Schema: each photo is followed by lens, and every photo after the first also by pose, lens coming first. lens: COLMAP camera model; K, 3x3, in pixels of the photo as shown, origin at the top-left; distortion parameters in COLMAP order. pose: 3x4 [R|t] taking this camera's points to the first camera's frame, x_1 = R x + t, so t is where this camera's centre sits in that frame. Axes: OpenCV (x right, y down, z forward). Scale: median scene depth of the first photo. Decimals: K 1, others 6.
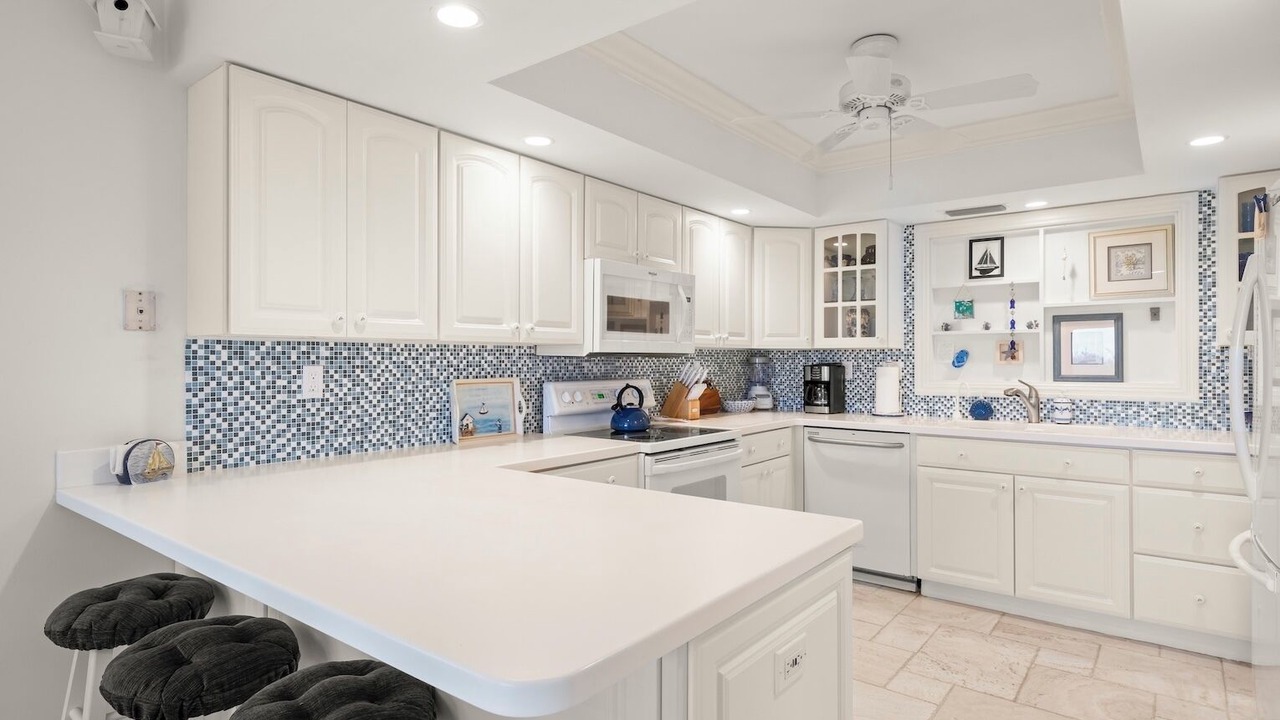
lens RADIAL K [[659.2, 0, 628.3], [0, 659.2, 356.5], [0, 0, 1]] dist [-0.005444, -0.000451]
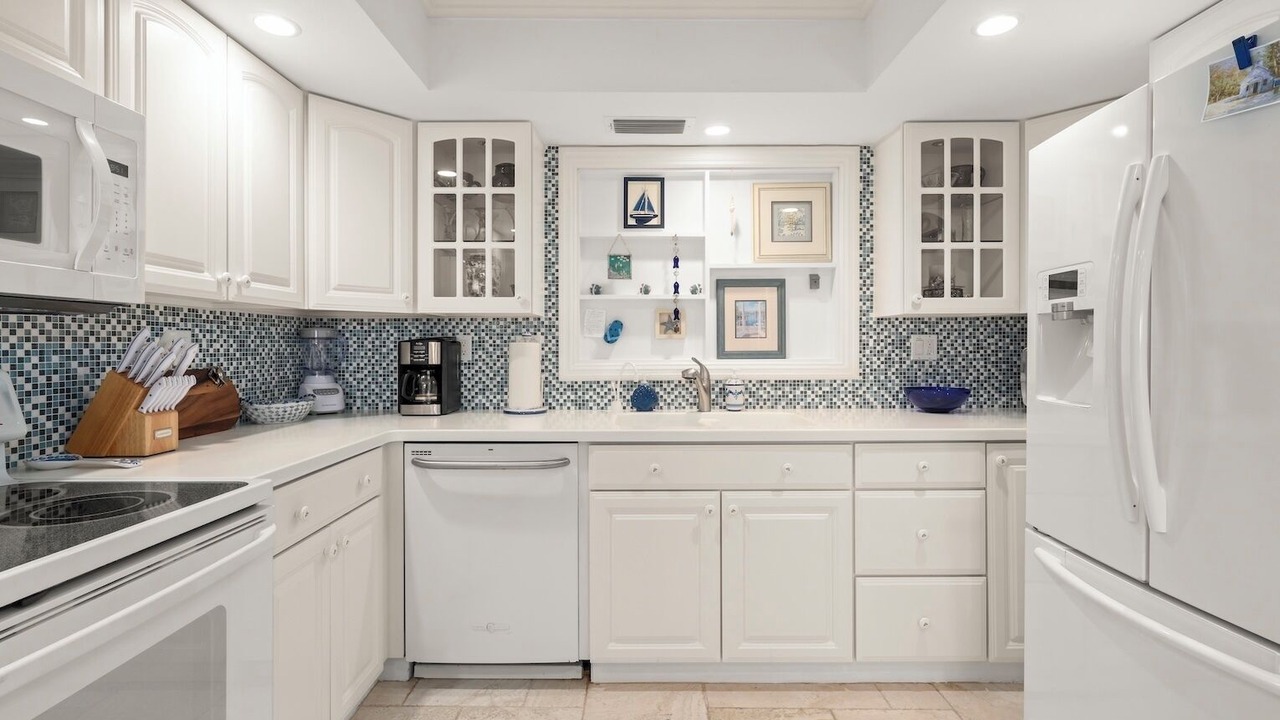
lens RADIAL K [[601.4, 0, 644.2], [0, 601.4, 347.4], [0, 0, 1]] dist [0.002337, 0.000208]
pose [[0.772164, -0.003499, 0.635414, 0.109222], [-0.001594, 0.999971, 0.007444, 0.020159], [-0.635422, -0.006761, 0.772136, 0.540416]]
